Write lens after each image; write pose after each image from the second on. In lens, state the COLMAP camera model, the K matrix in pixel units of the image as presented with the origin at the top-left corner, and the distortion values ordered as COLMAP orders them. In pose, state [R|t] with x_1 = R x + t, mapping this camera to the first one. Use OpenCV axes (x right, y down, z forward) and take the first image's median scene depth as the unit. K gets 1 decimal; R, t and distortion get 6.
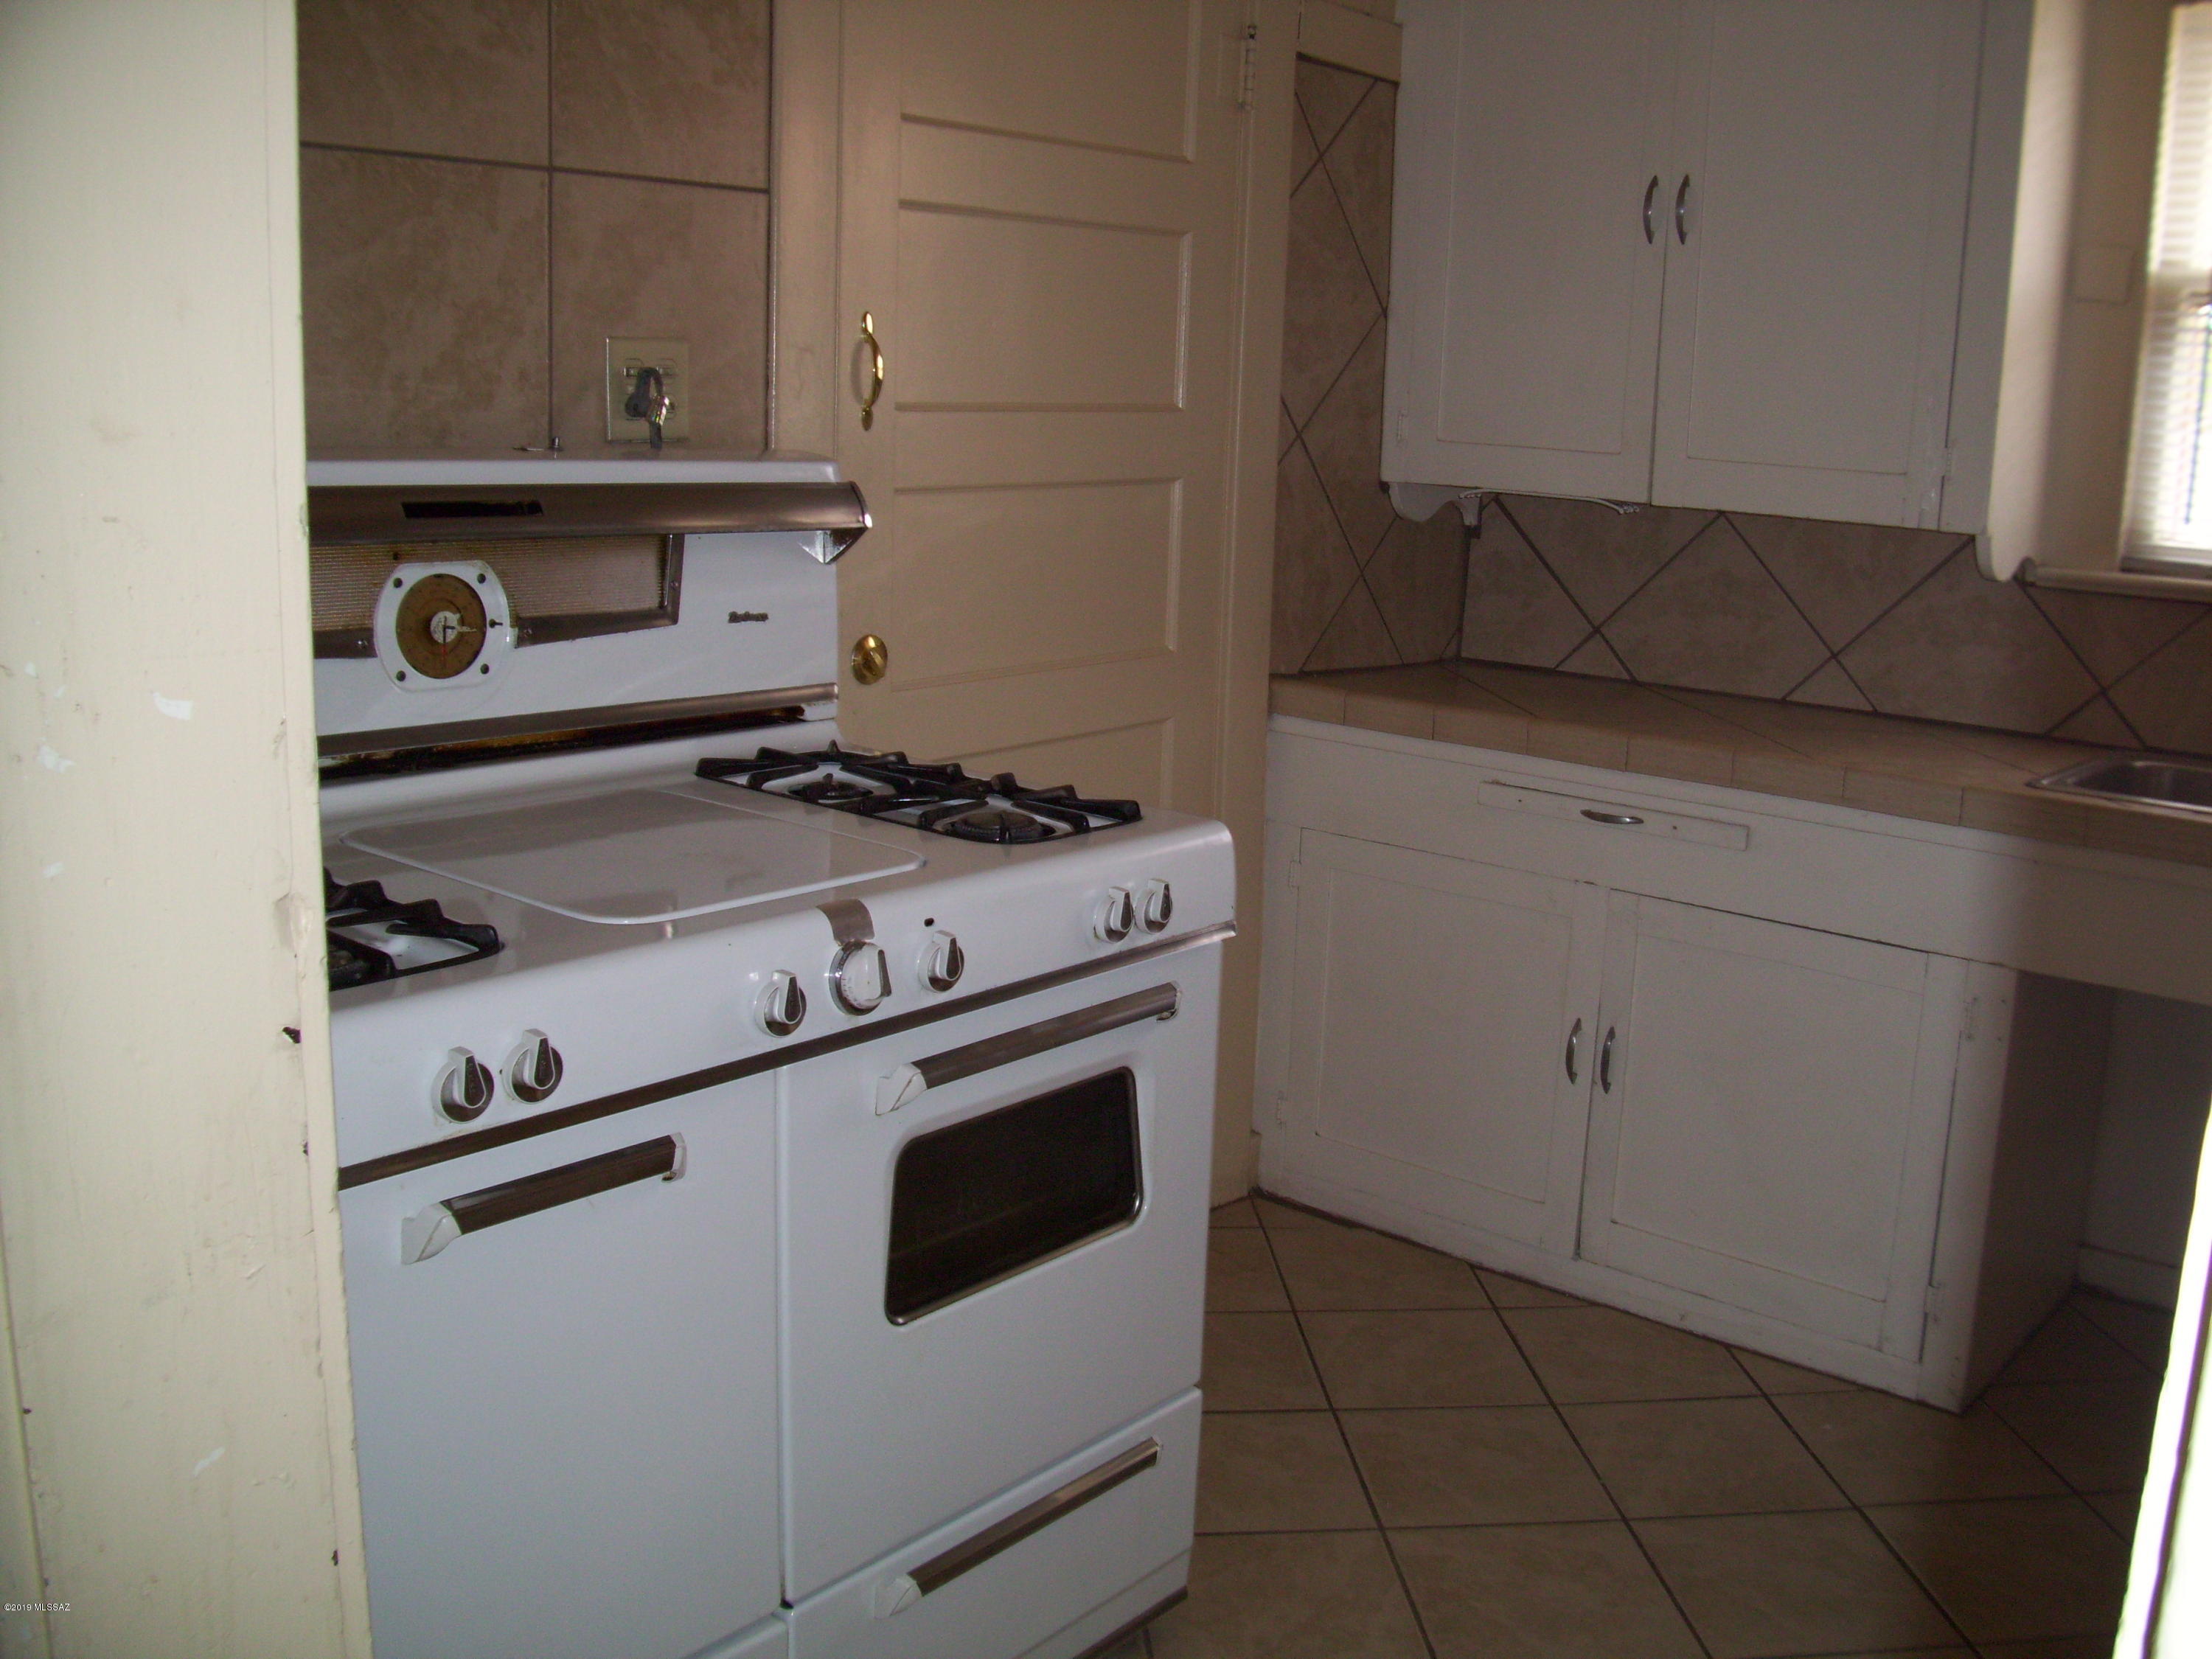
lens RADIAL K [[2092.1, 0, 1106.0], [0, 2092.1, 829.5], [0, 0, 1]] dist [-0.119168, 0.017360]
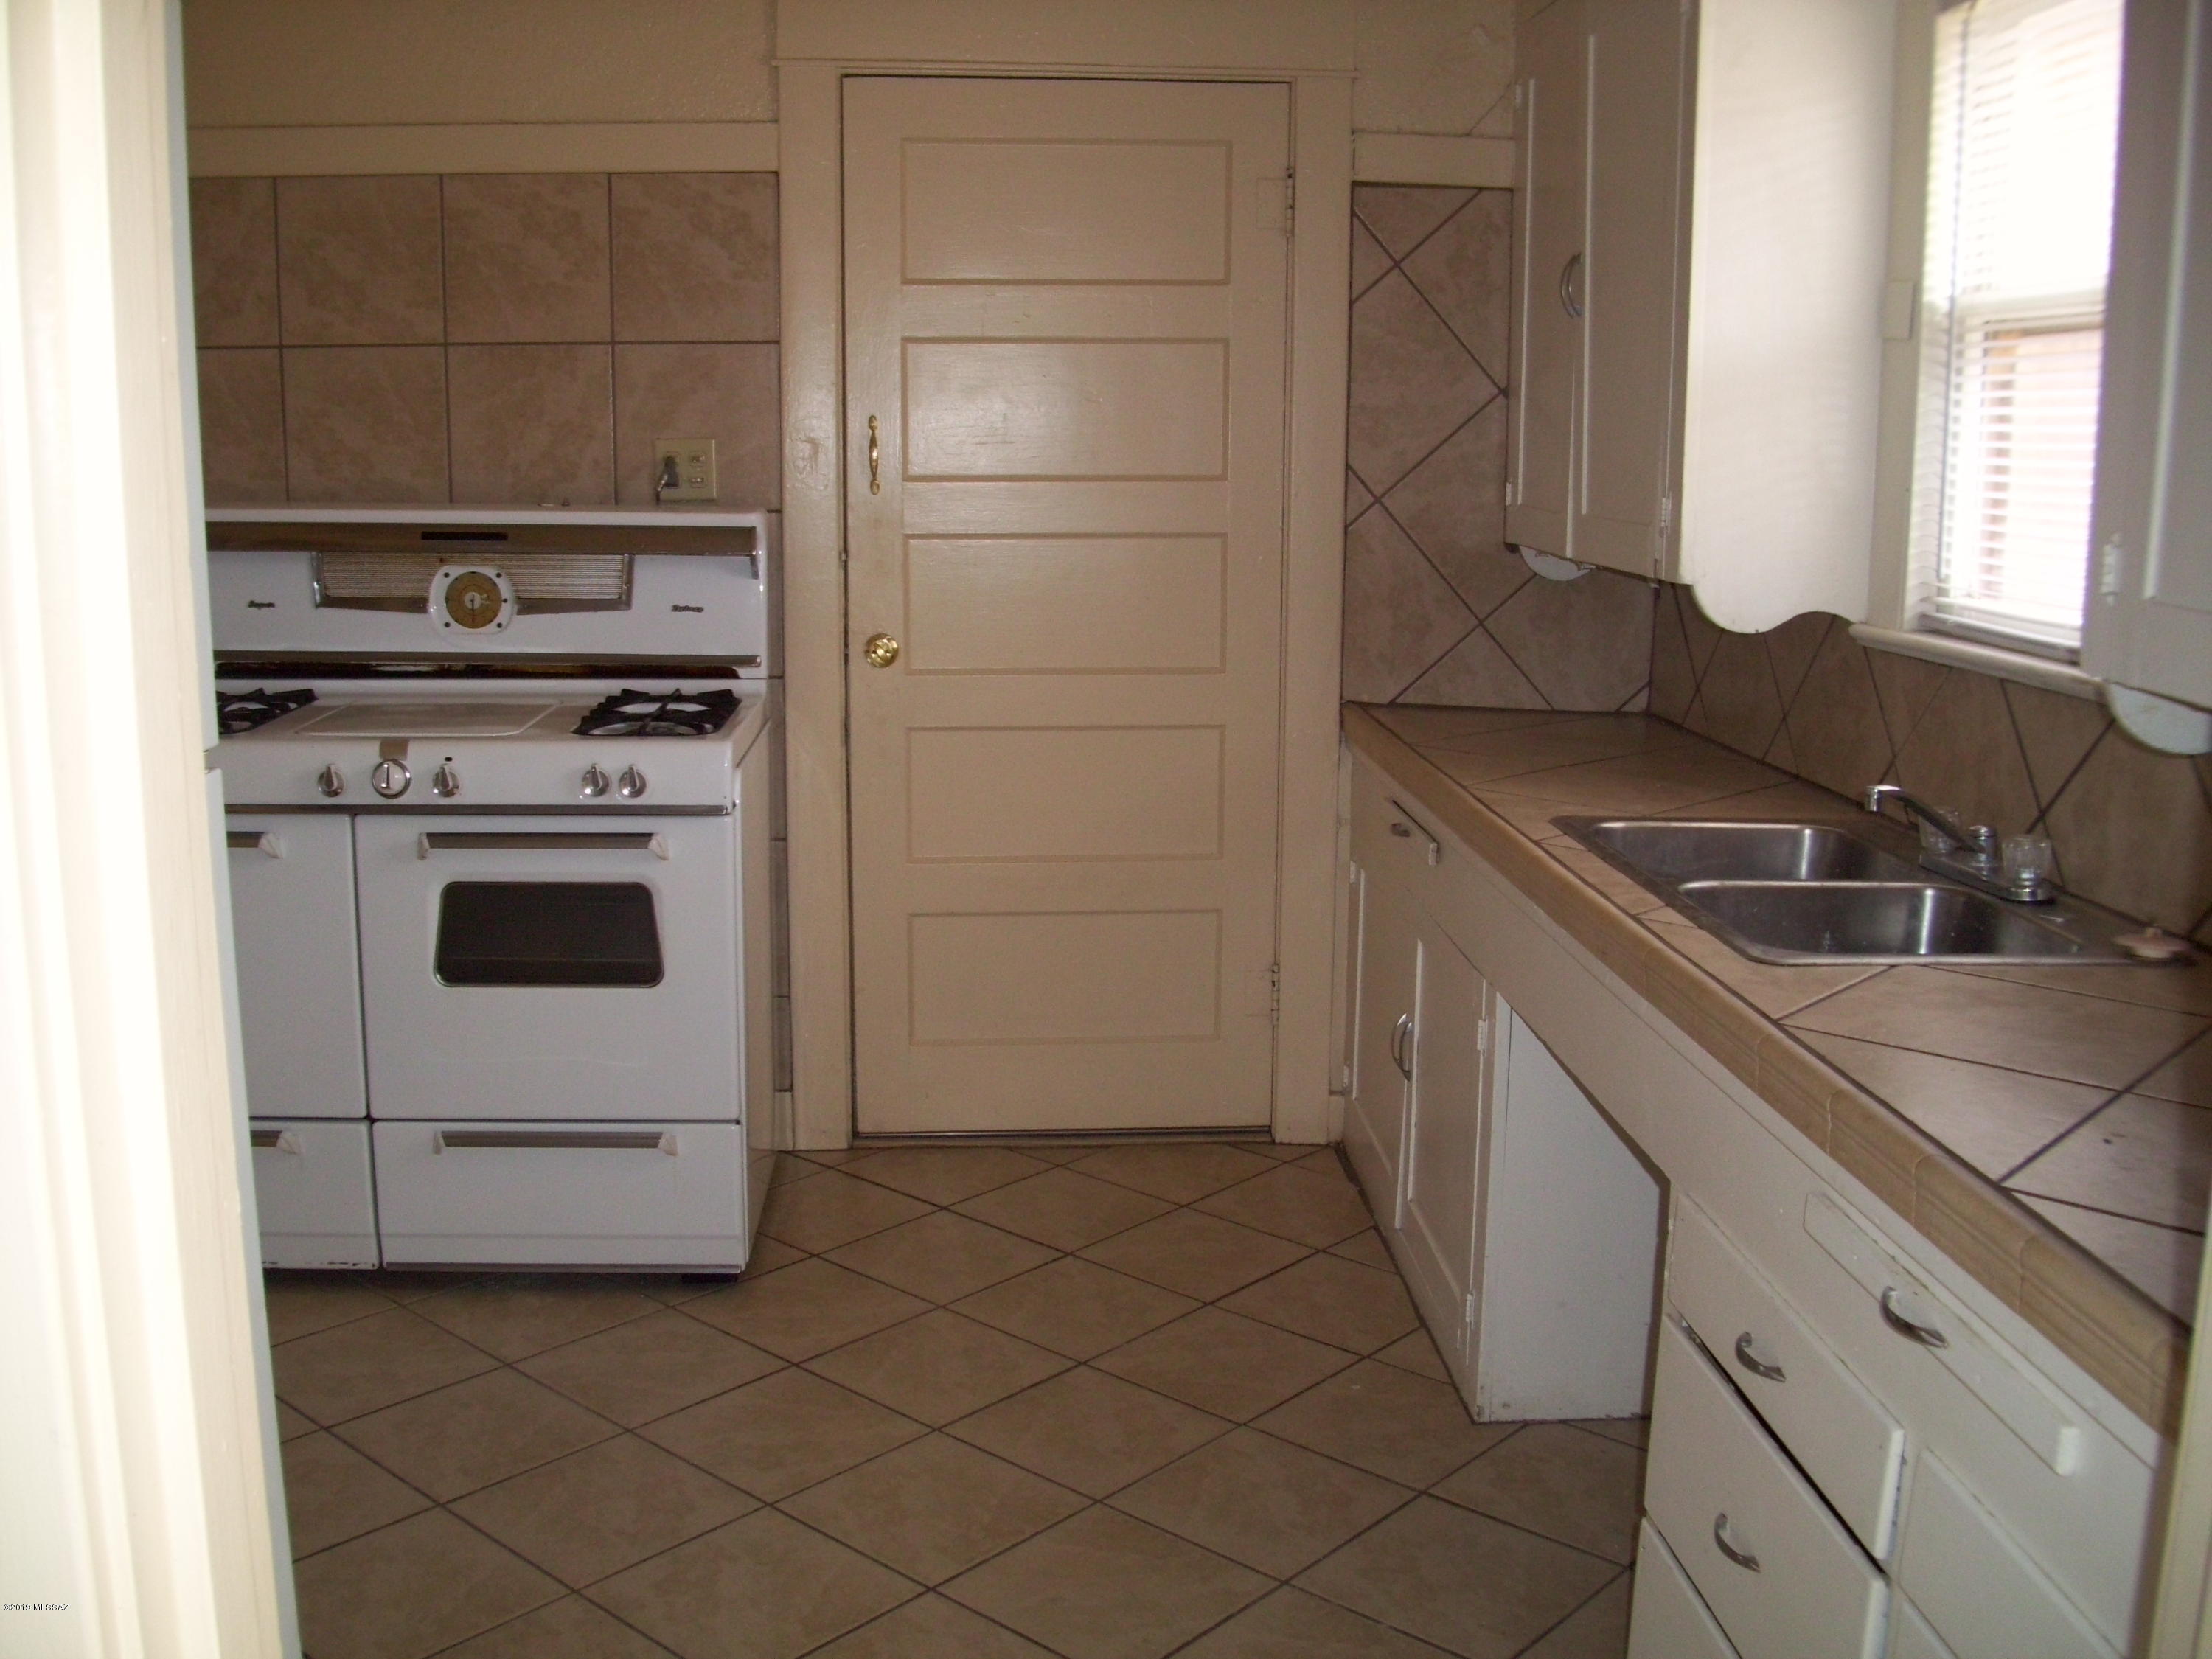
lens RADIAL K [[2092.1, 0, 1106.0], [0, 2092.1, 829.5], [0, 0, 1]] dist [-0.119168, 0.017360]
pose [[0.679066, 0.107625, -0.726145, 1.311114], [-0.138139, 0.990257, 0.017587, -0.005185], [0.720963, 0.088366, 0.687317, 0.142240]]
